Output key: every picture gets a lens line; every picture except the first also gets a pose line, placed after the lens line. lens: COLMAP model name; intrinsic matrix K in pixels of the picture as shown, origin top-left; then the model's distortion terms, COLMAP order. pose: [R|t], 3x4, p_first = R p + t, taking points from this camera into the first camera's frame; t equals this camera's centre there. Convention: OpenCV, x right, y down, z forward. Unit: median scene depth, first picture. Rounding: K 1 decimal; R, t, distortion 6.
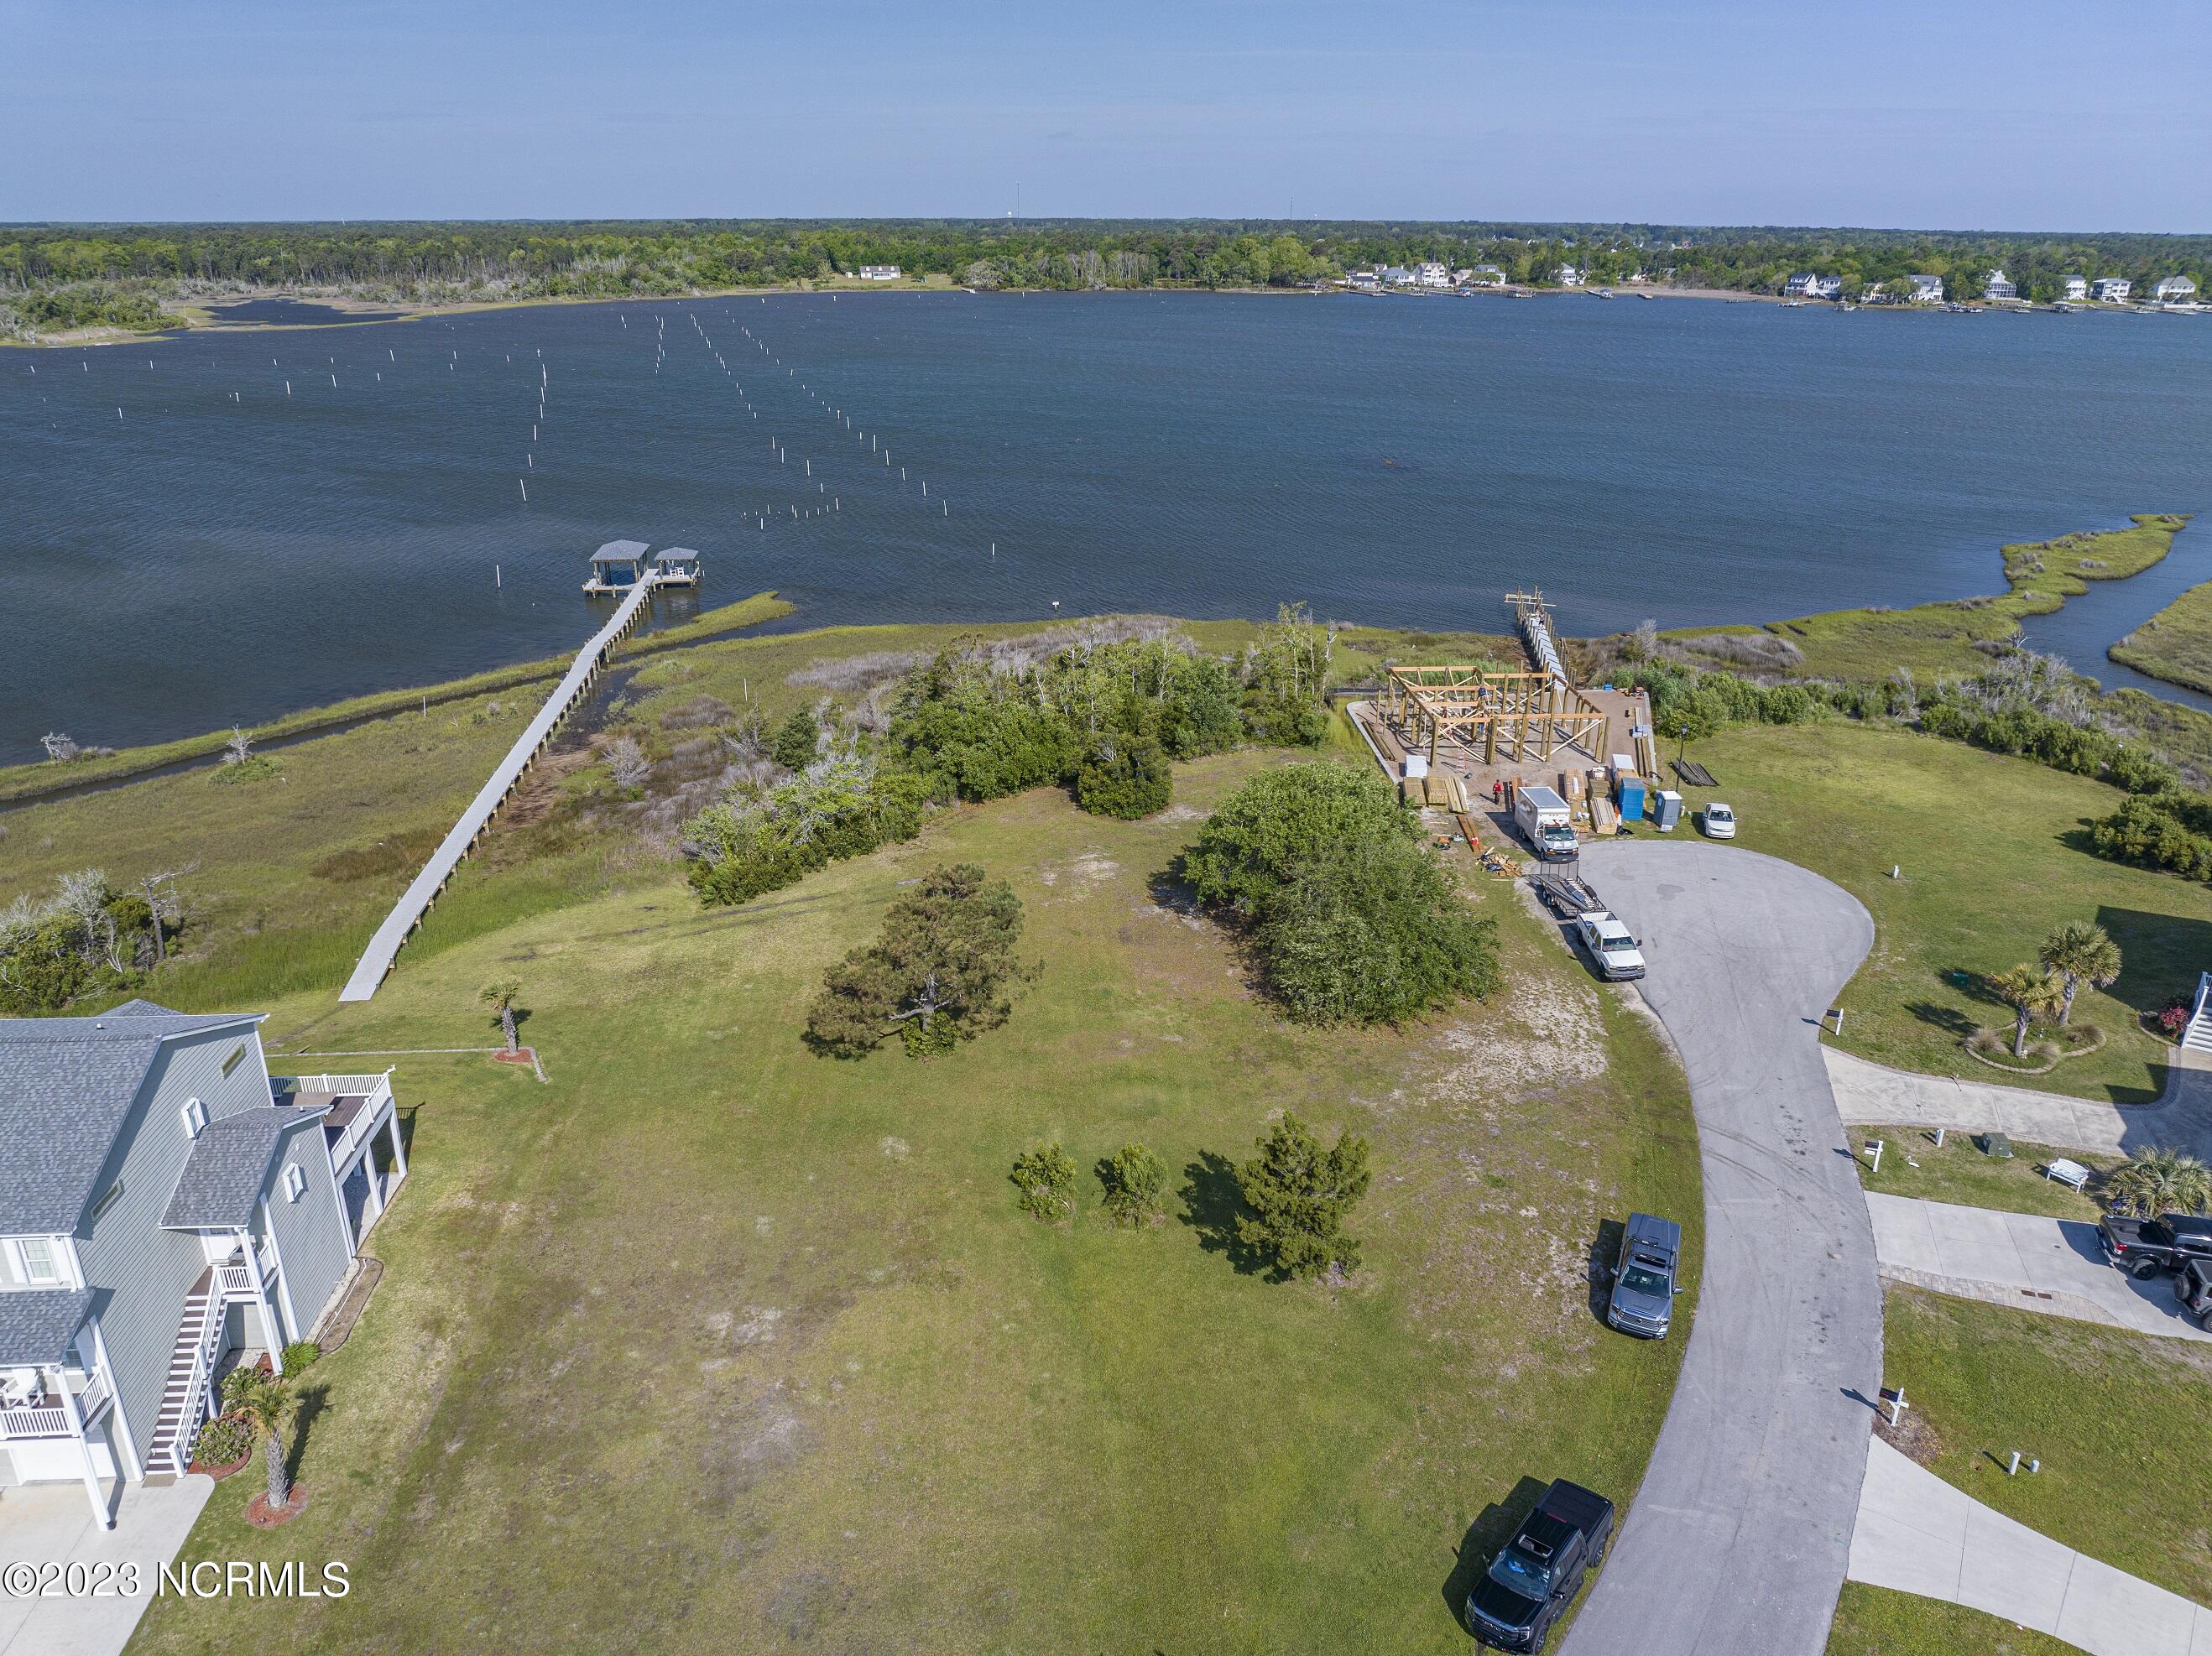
lens RADIAL K [[1556.4, 0, 1120.1], [0, 1556.4, 833.0], [0, 0, 1]] dist [-0.019654, -0.030327]
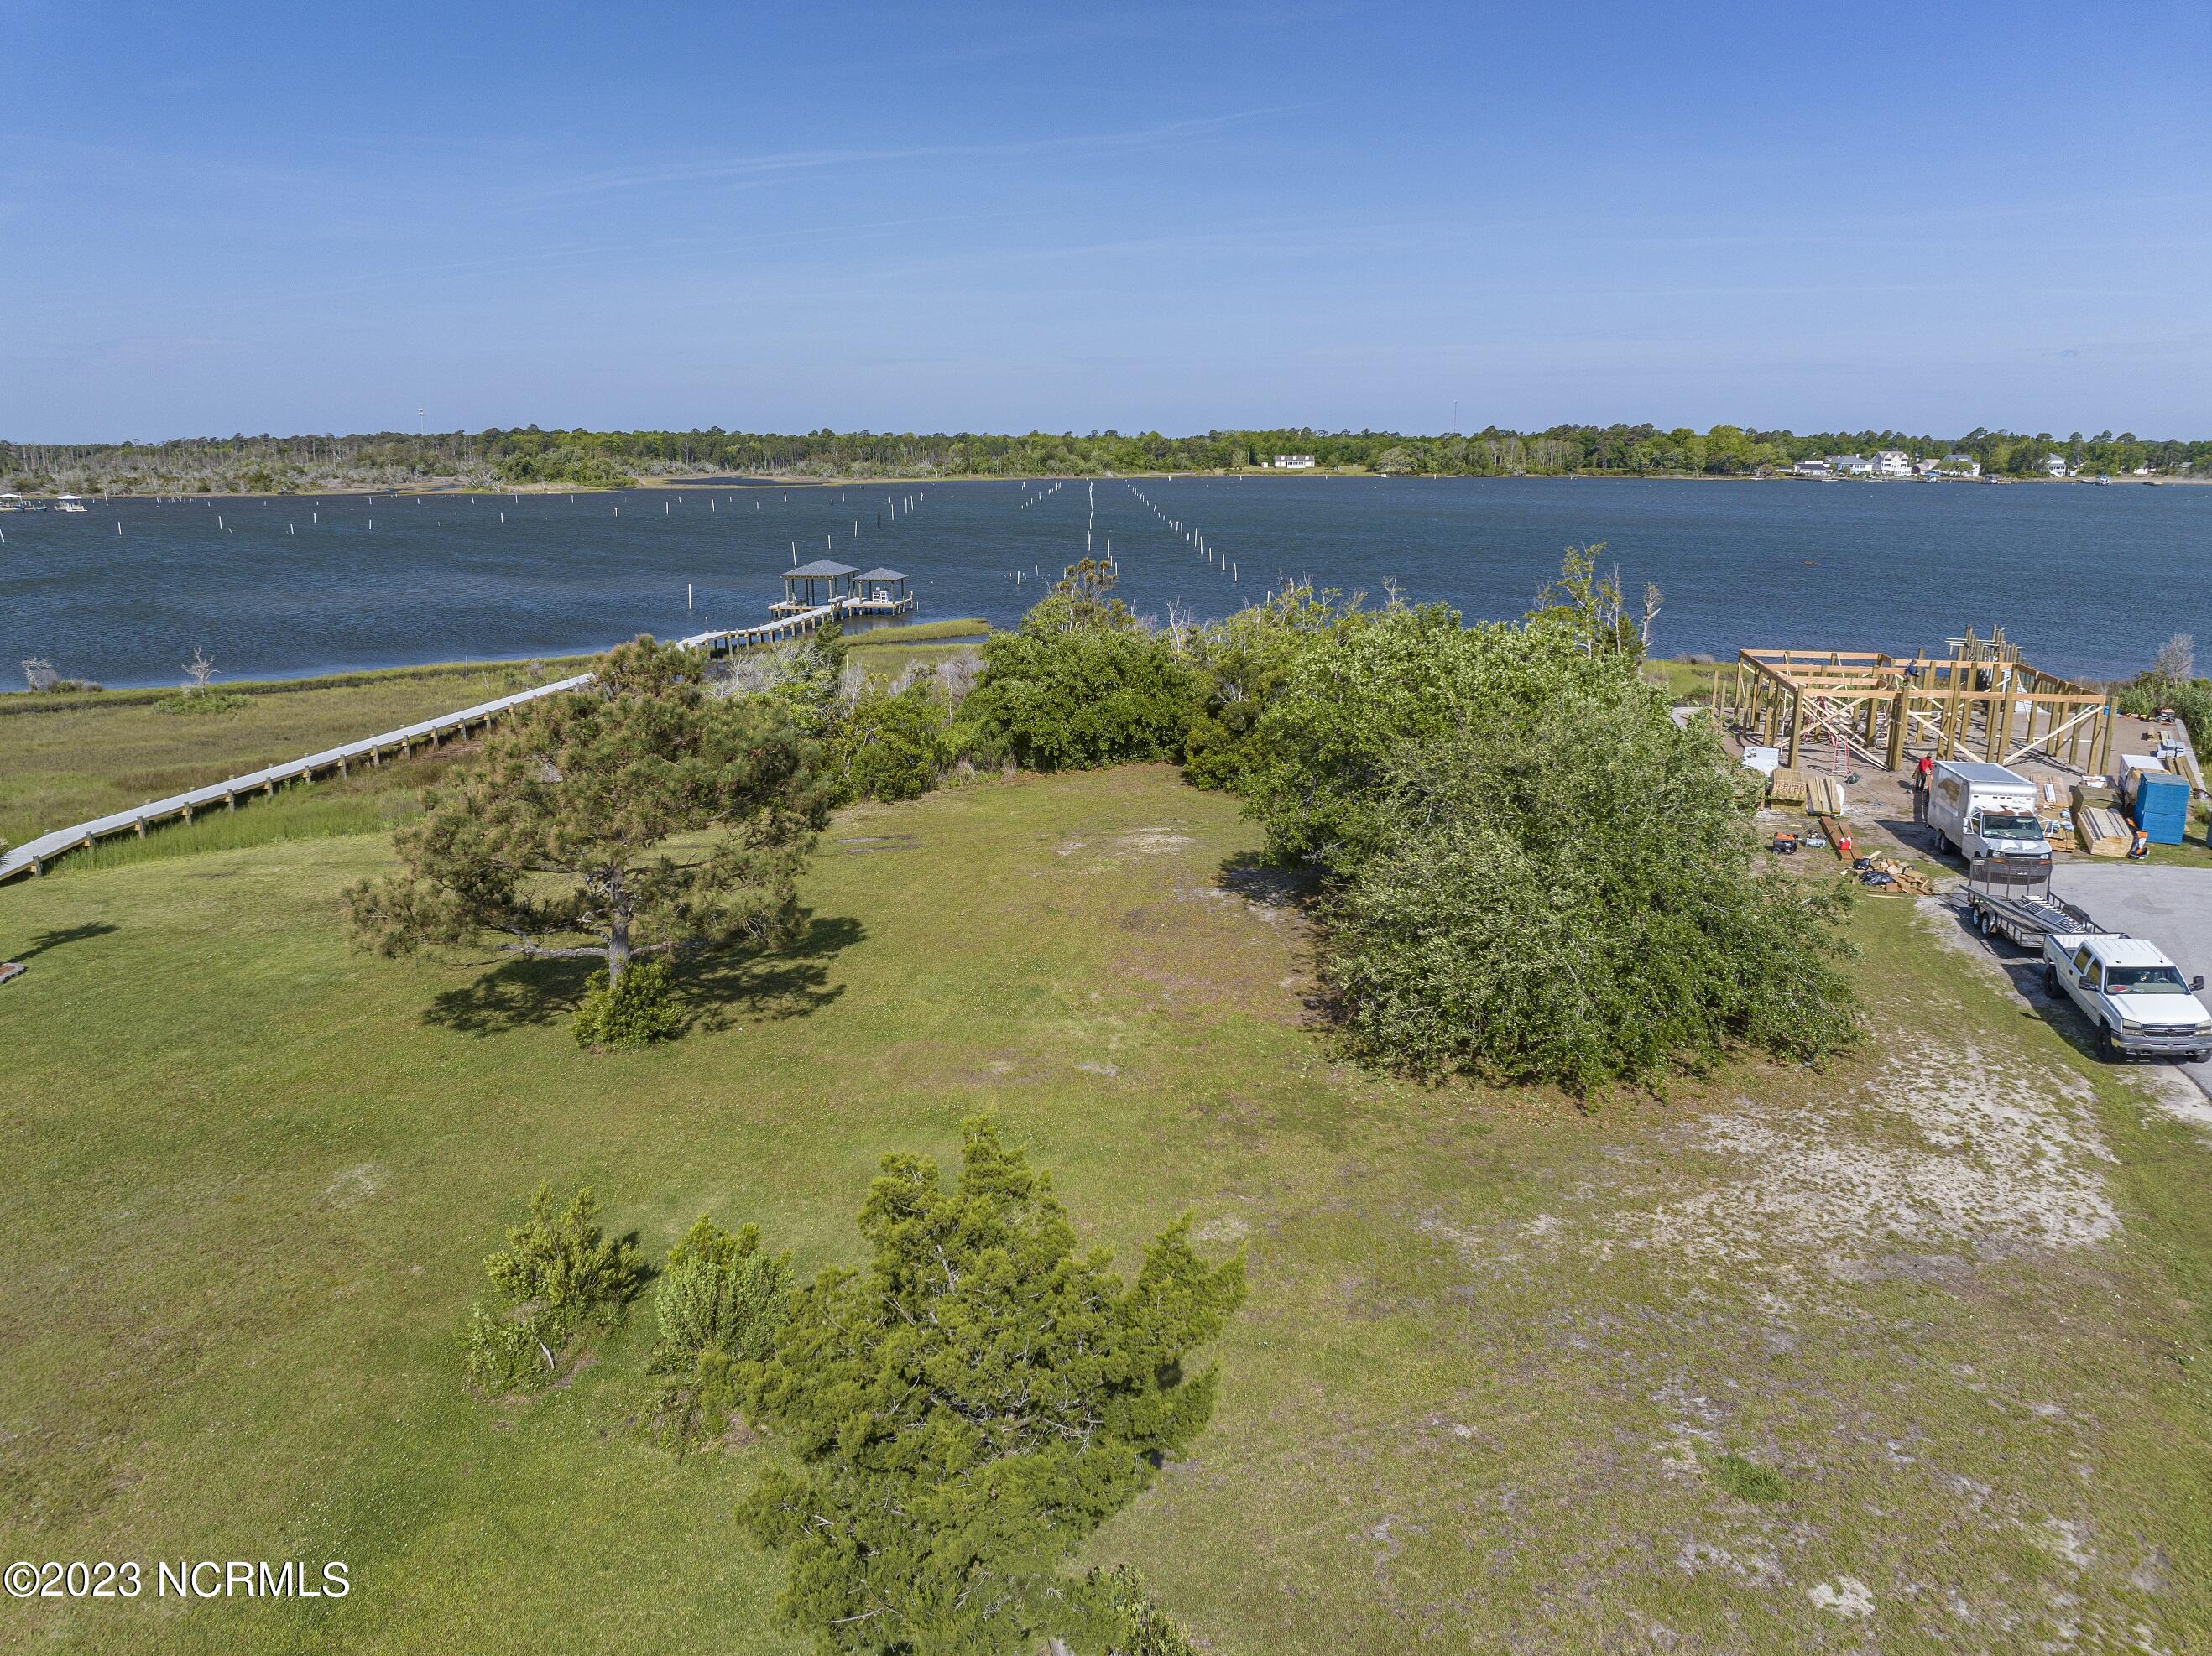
lens RADIAL K [[1566.7, 0, 1120.4], [0, 1566.7, 823.5], [0, 0, 1]] dist [-0.037648, -0.000813]
pose [[0.963552, 0.056604, -0.261466, 0.103413], [-0.093276, 0.987111, -0.130042, 0.076603], [0.250735, 0.149691, 0.956412, 0.340888]]
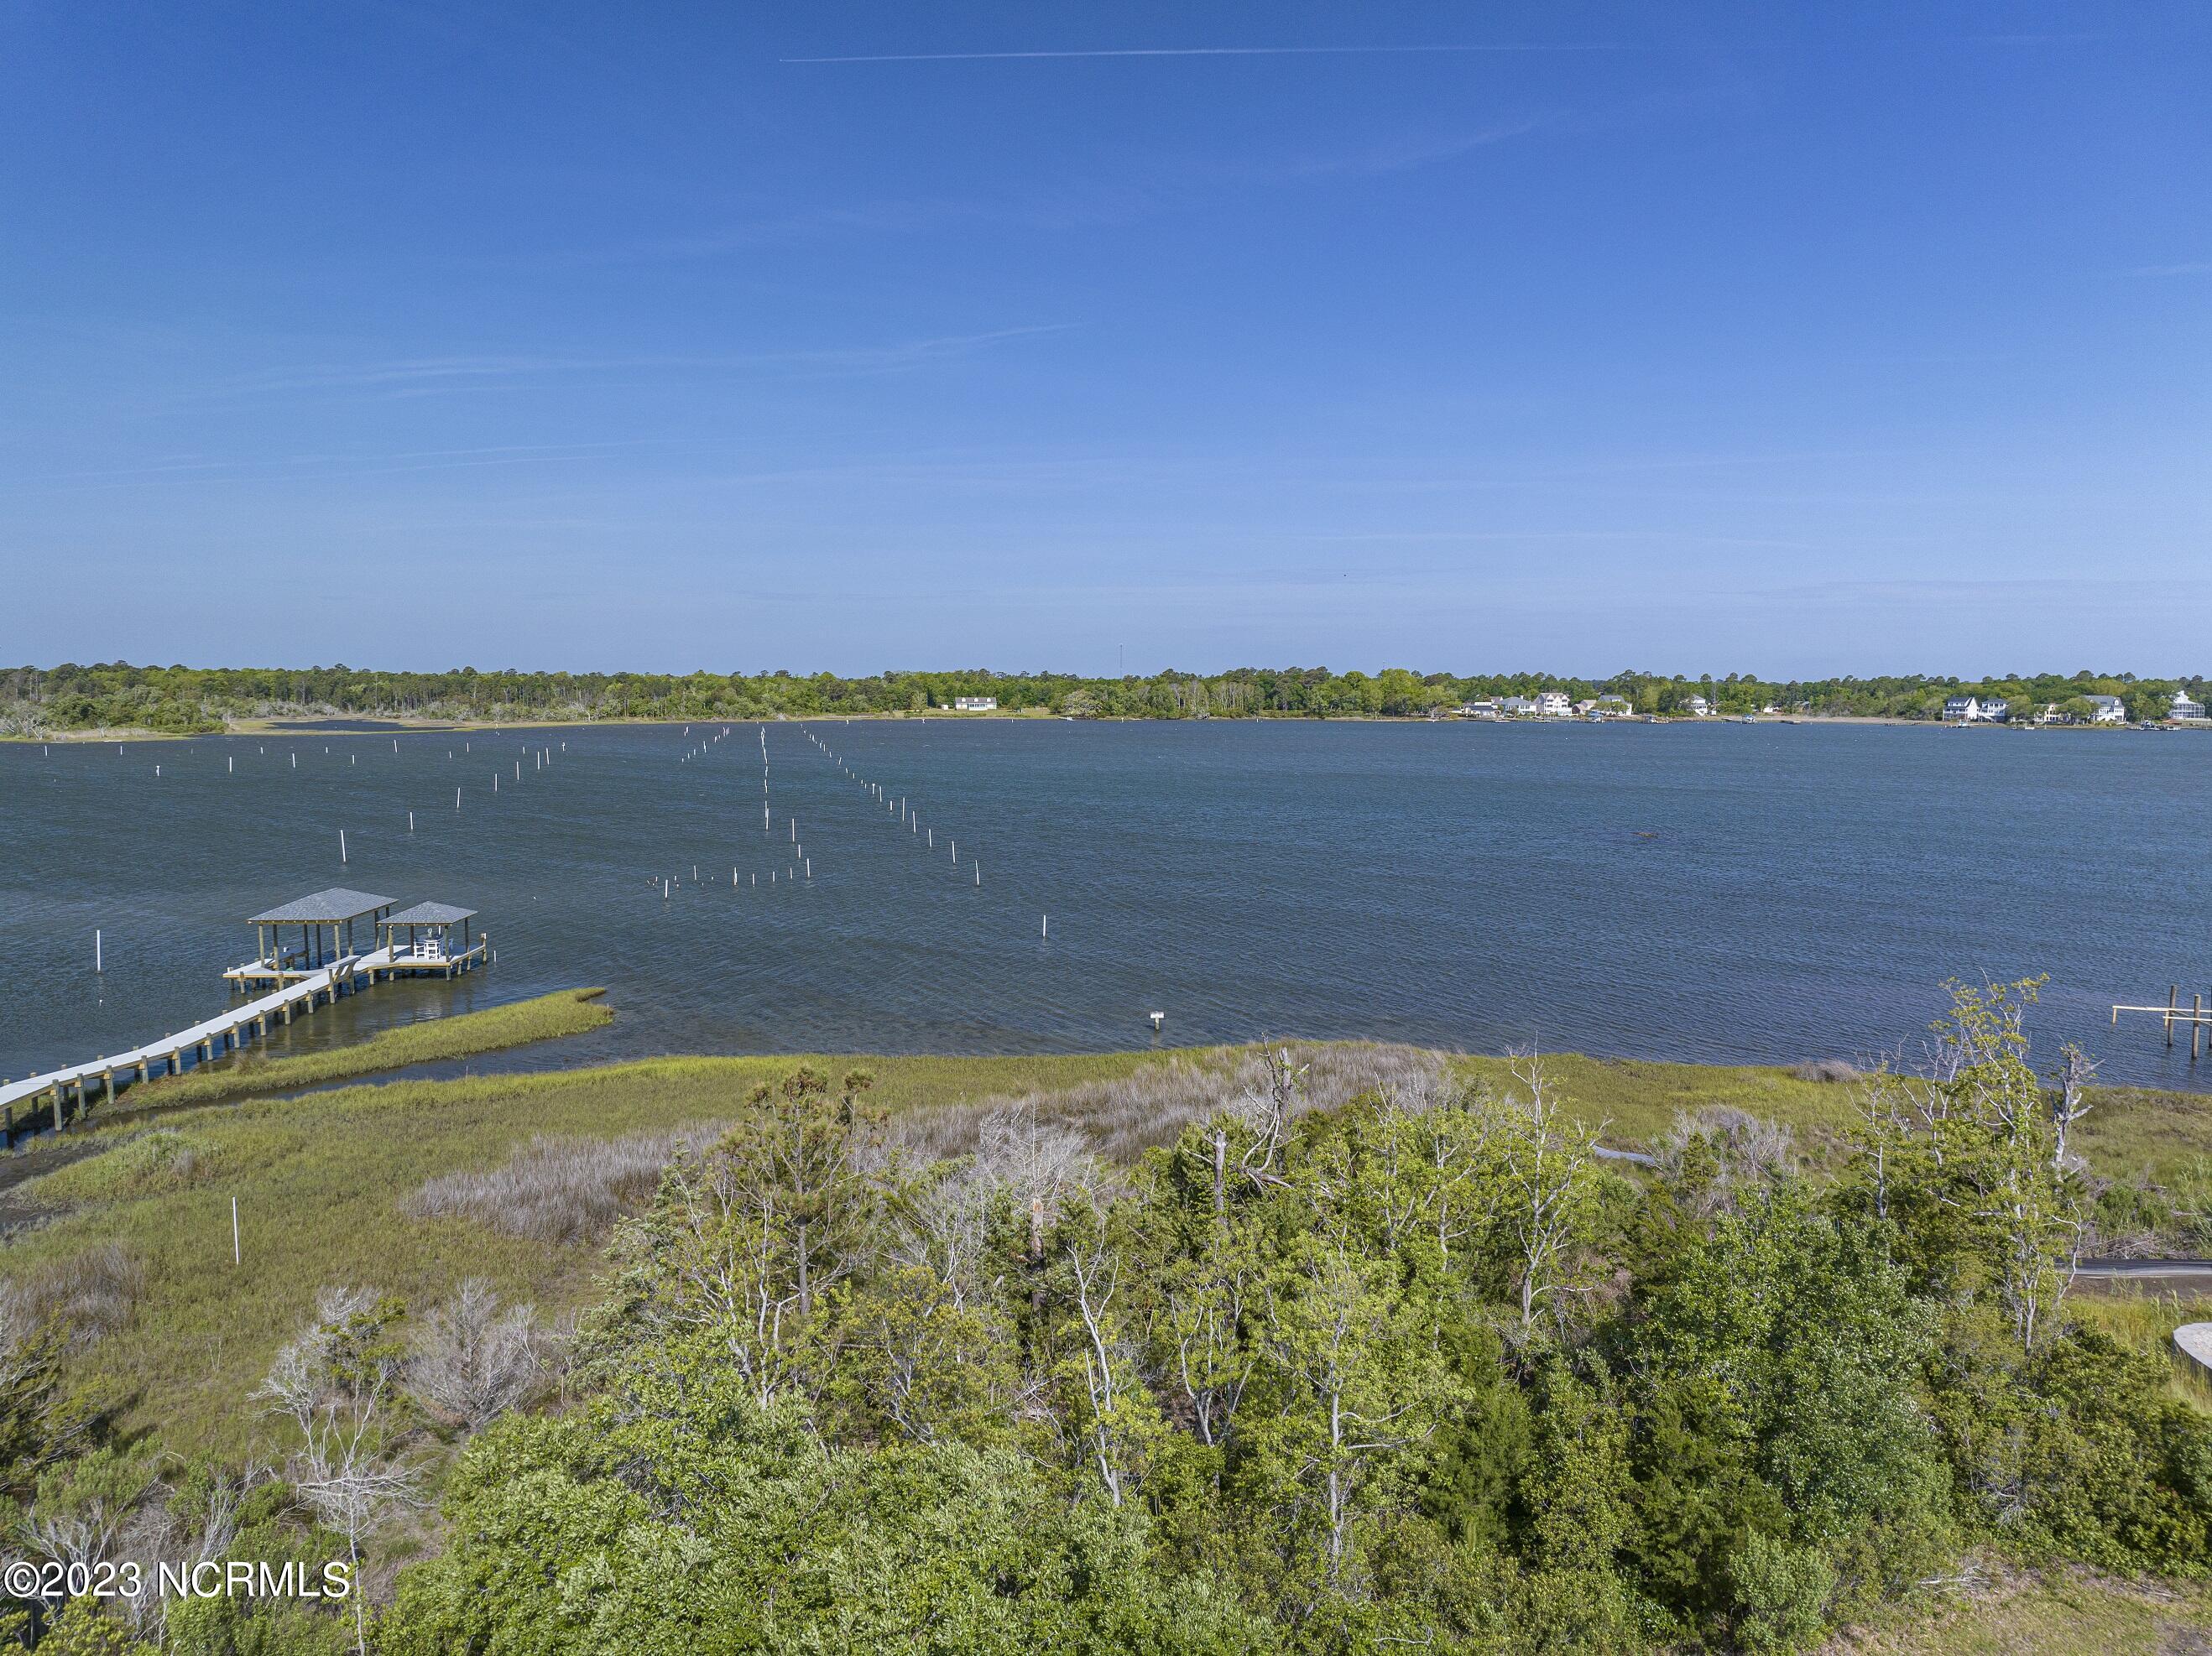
lens RADIAL K [[1556.4, 0, 1120.1], [0, 1556.4, 833.0], [0, 0, 1]] dist [-0.019654, -0.030327]
pose [[0.998077, 0.004083, -0.061848, -0.032911], [-0.021336, 0.959480, -0.280966, -0.094347], [0.058194, 0.281746, 0.957723, 0.736616]]
